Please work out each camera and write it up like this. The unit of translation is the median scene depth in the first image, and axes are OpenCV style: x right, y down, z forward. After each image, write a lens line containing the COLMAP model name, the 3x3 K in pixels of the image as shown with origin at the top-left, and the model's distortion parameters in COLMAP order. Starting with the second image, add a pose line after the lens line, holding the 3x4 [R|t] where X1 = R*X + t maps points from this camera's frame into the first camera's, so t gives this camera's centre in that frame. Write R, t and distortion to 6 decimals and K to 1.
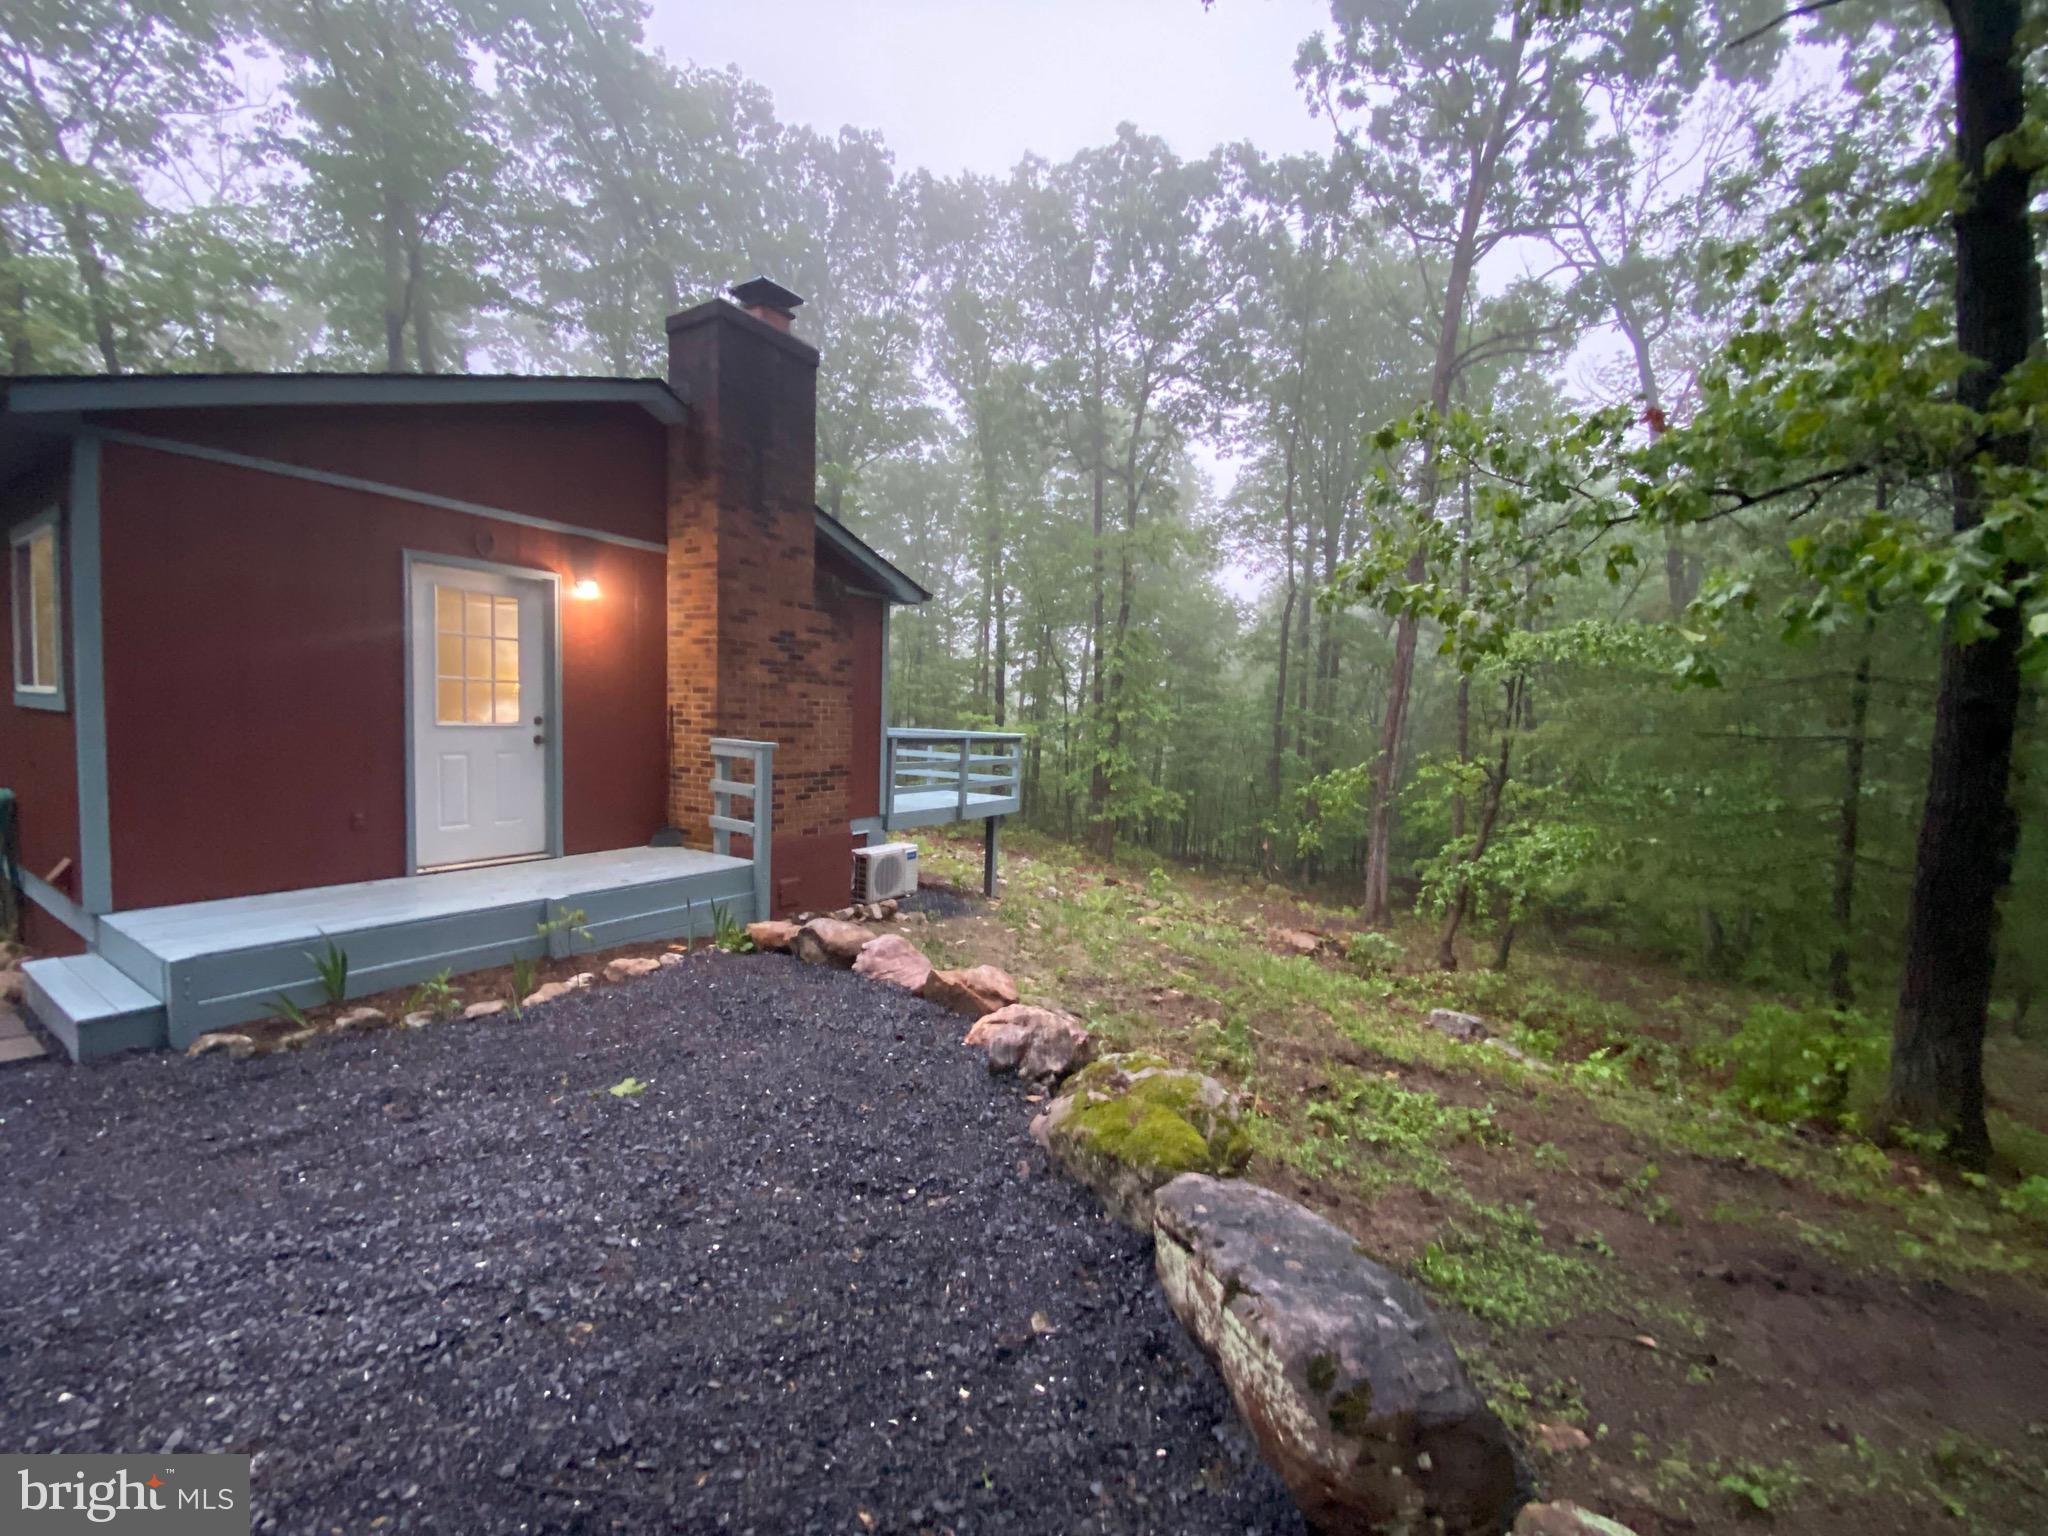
lens RADIAL K [[827.5, 0, 1015.0], [0, 827.5, 770.7], [0, 0, 1]] dist [0.014375, -0.017270]
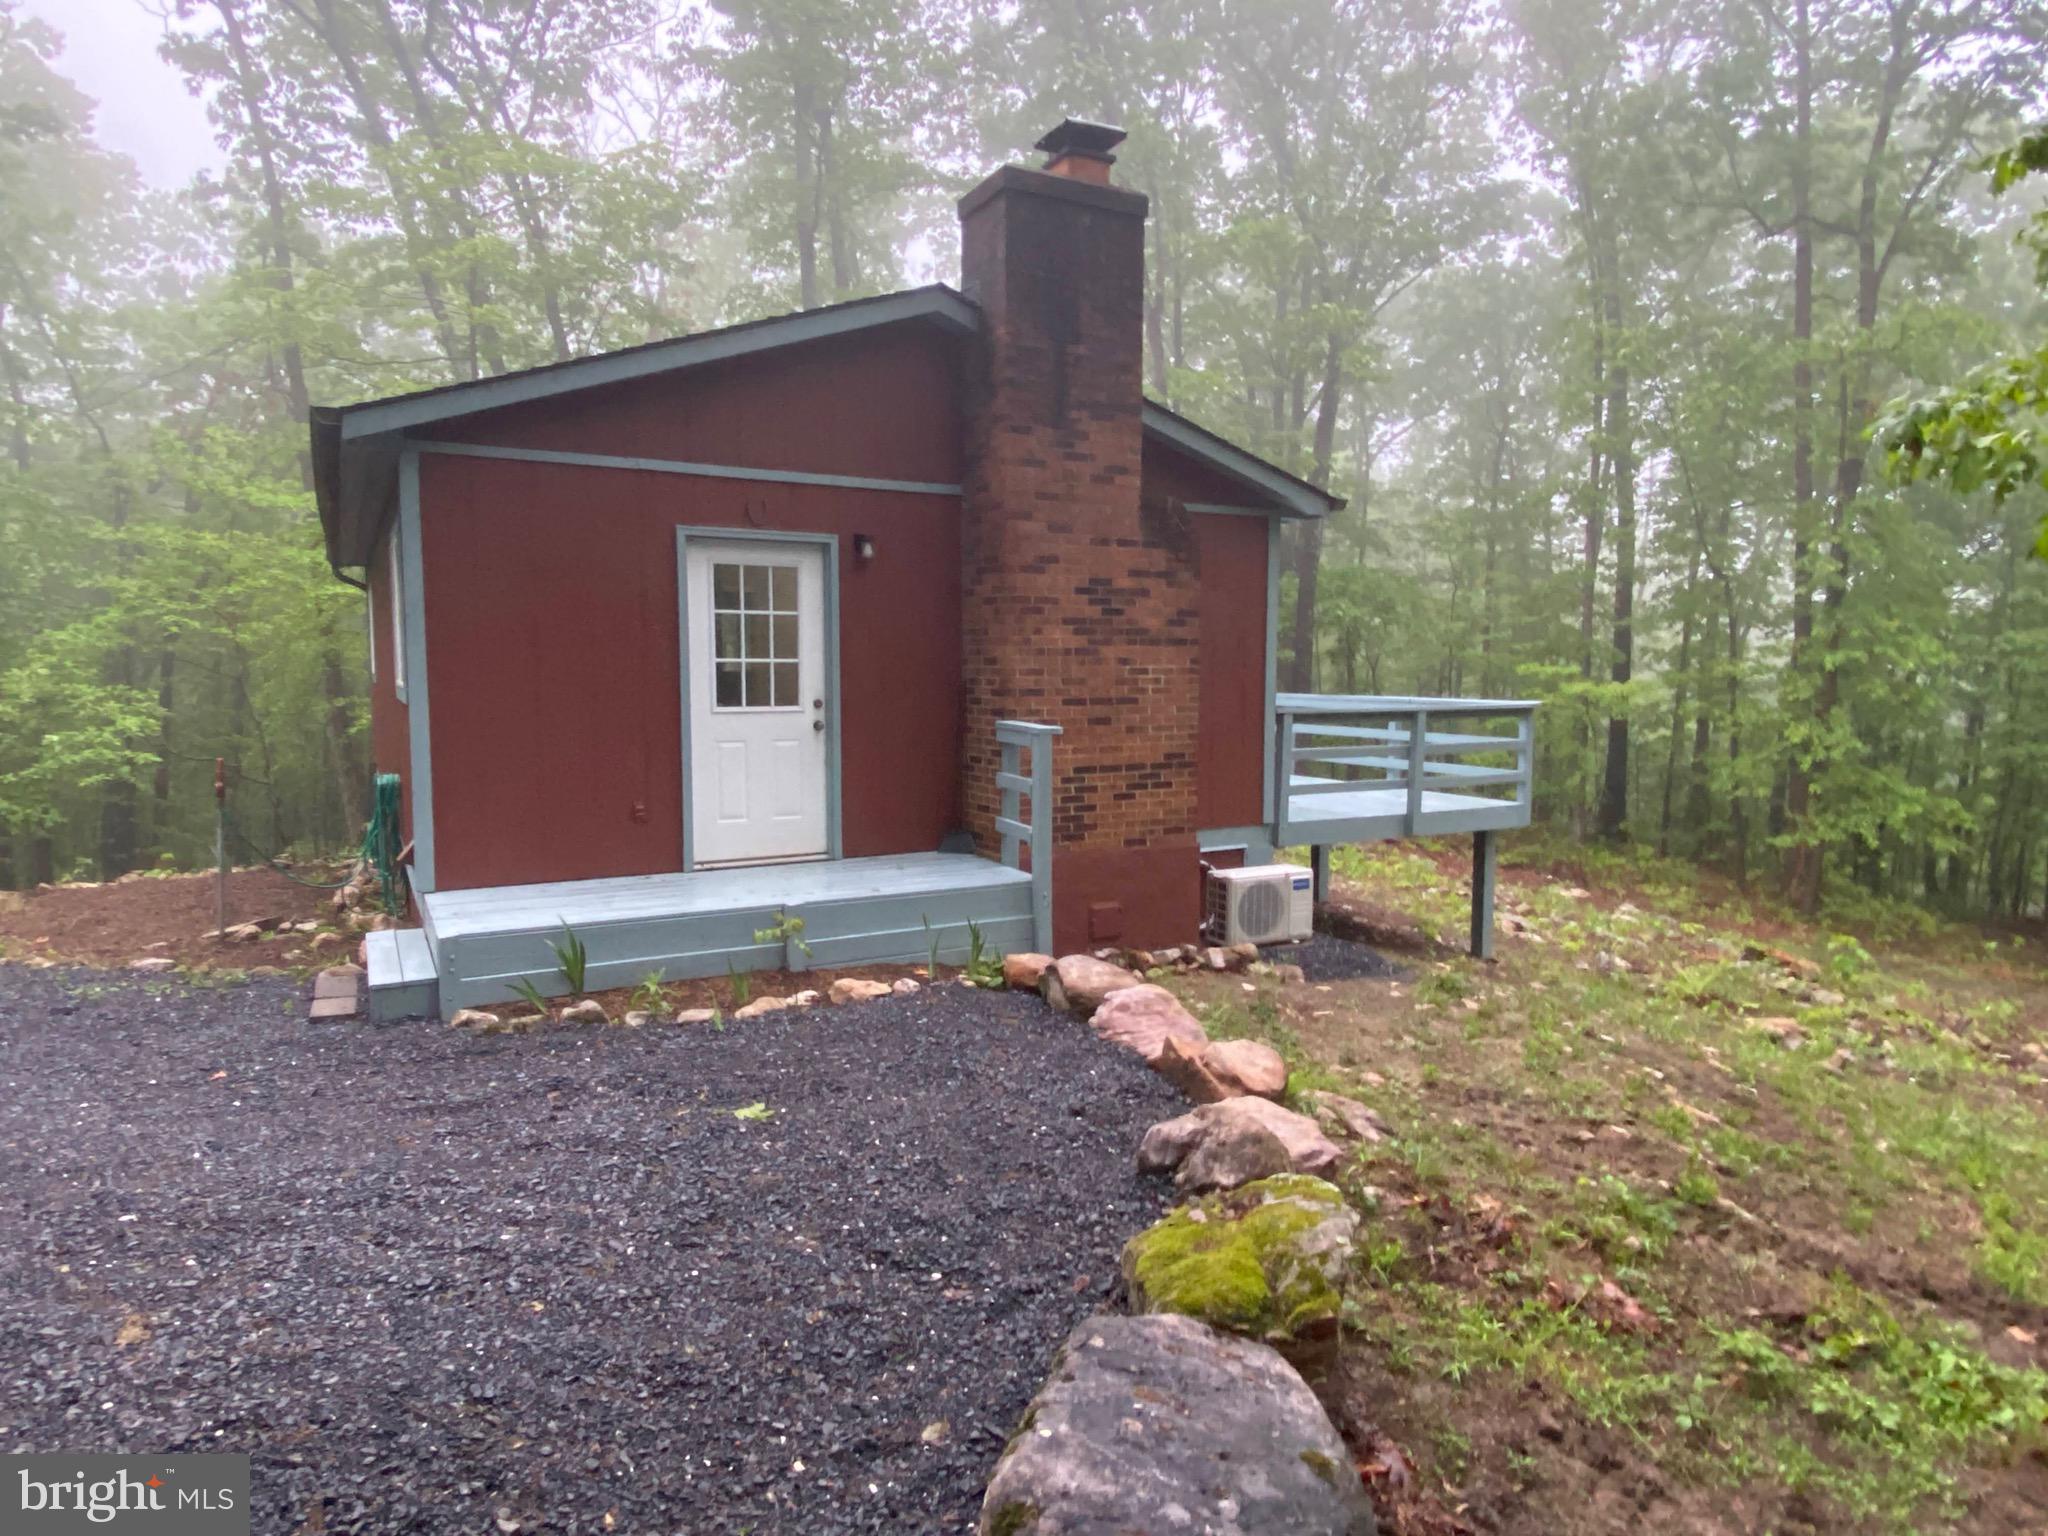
lens RADIAL K [[1217.9, 0, 1012.9], [0, 1217.9, 760.9], [0, 0, 1]] dist [0.032417, -0.034436]
pose [[0.868499, 0.008540, -0.495617, 0.140201], [-0.004931, 0.999951, 0.008589, -0.006283], [0.495666, -0.005016, 0.868499, -0.008546]]
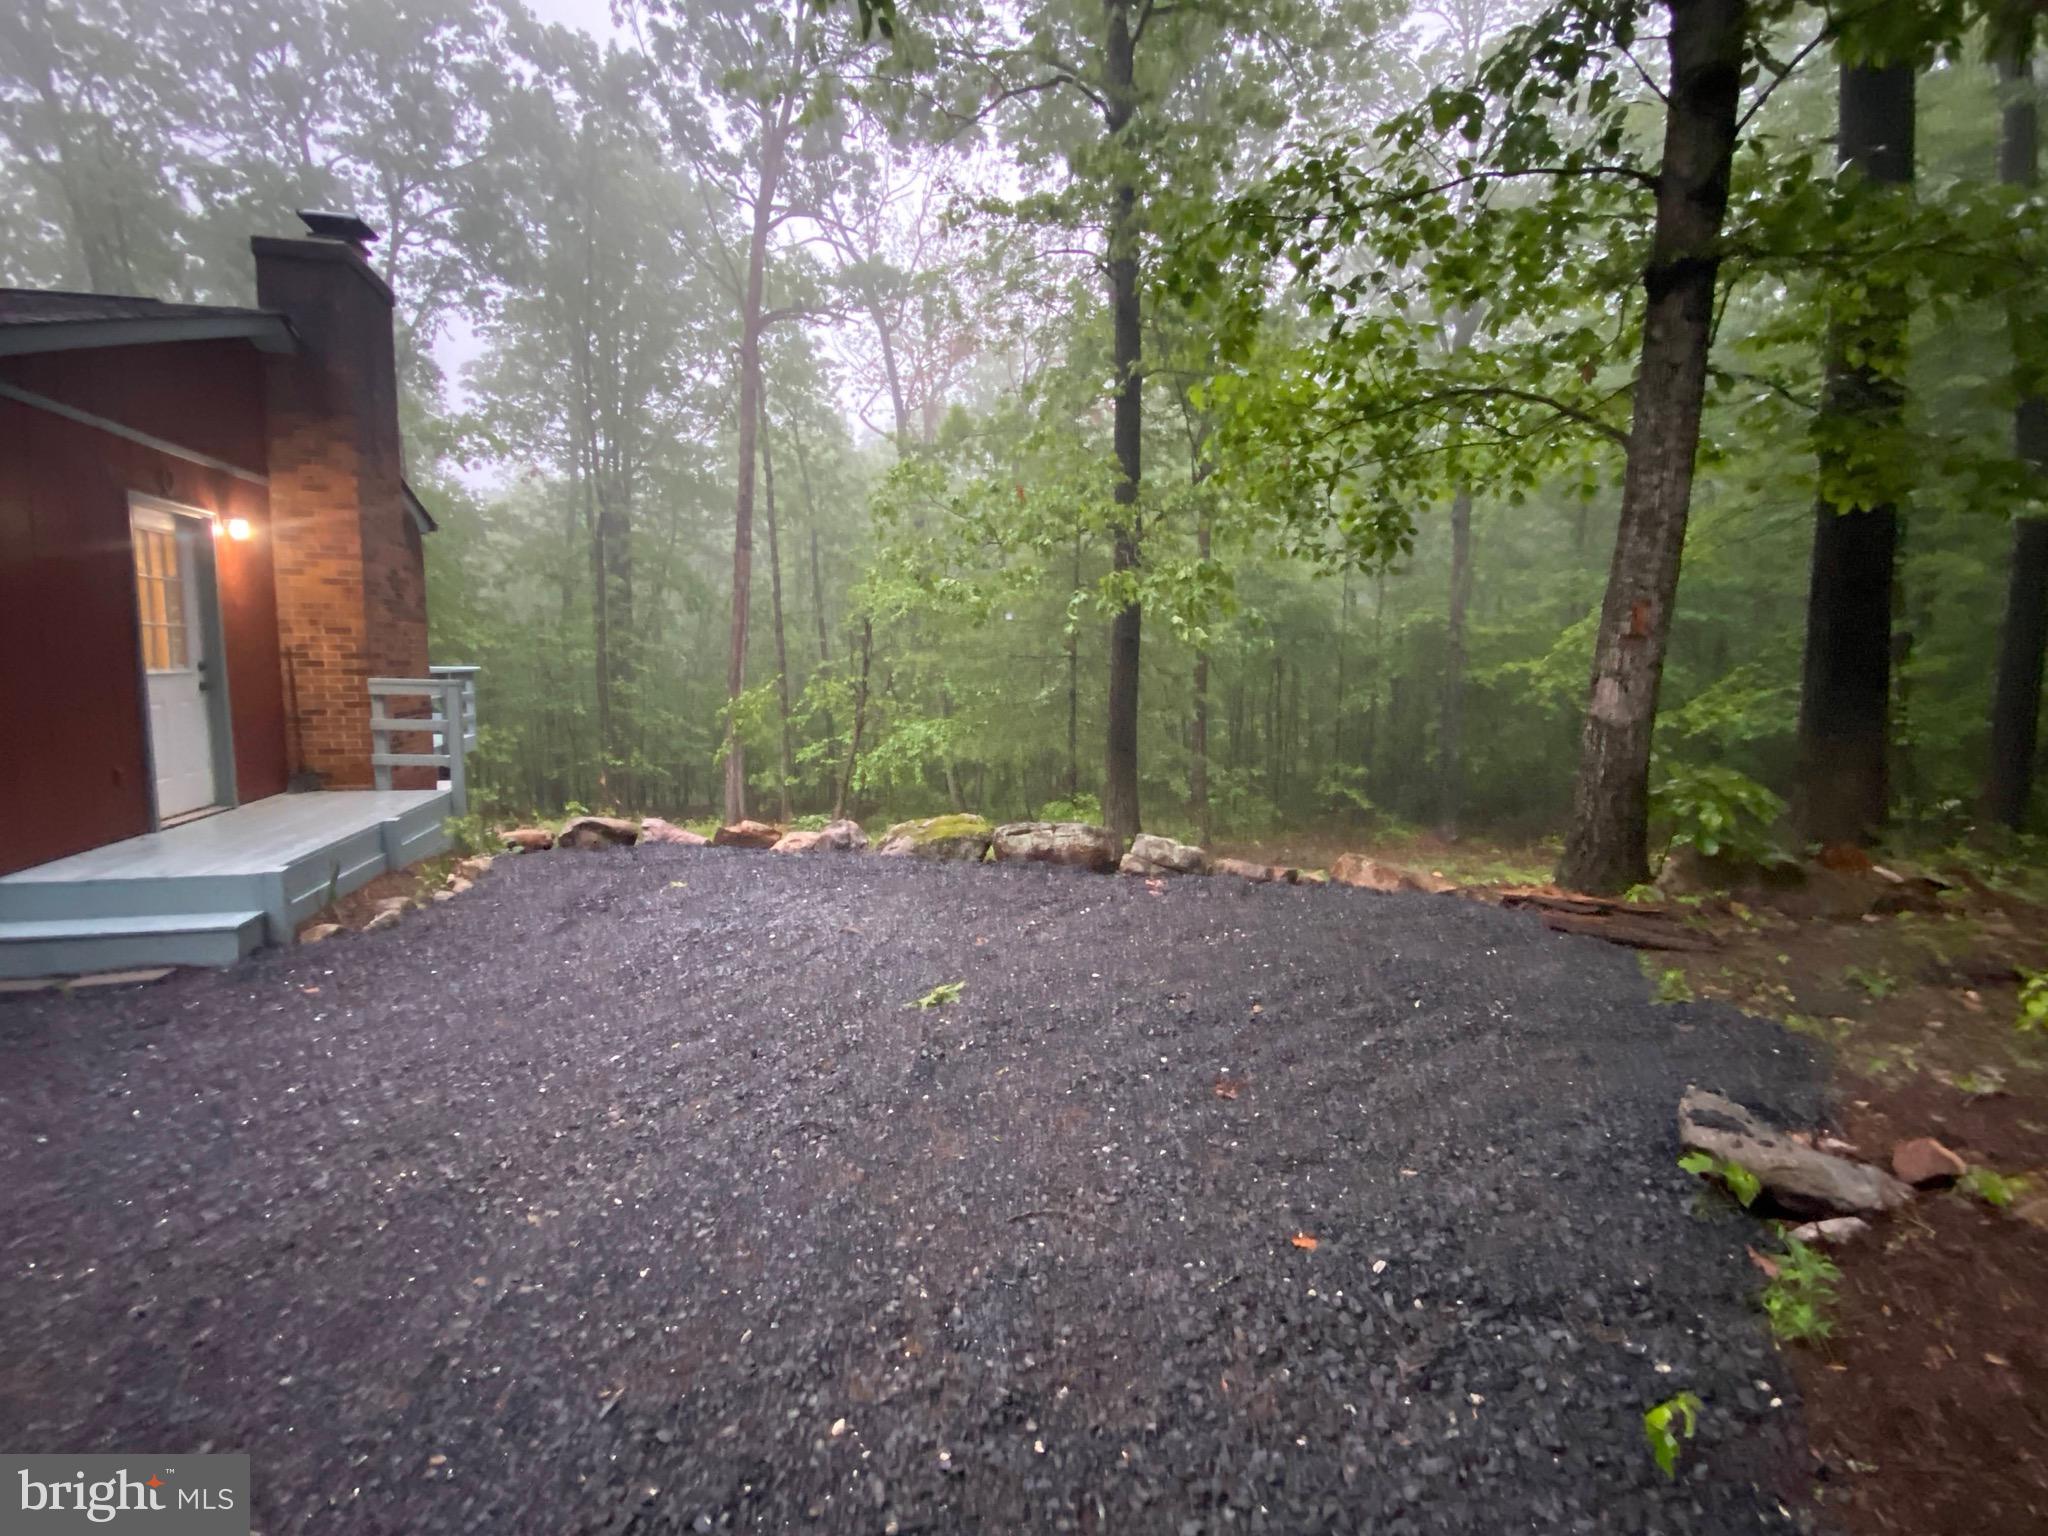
lens RADIAL K [[960.0, 0, 1030.8], [0, 960.0, 772.8], [0, 0, 1]] dist [-0.017925, -0.003285]
pose [[0.669340, -0.110873, 0.734636, -0.427287], [0.055757, 0.993510, 0.099142, 0.004047], [-0.740861, -0.025399, 0.671178, -0.245348]]
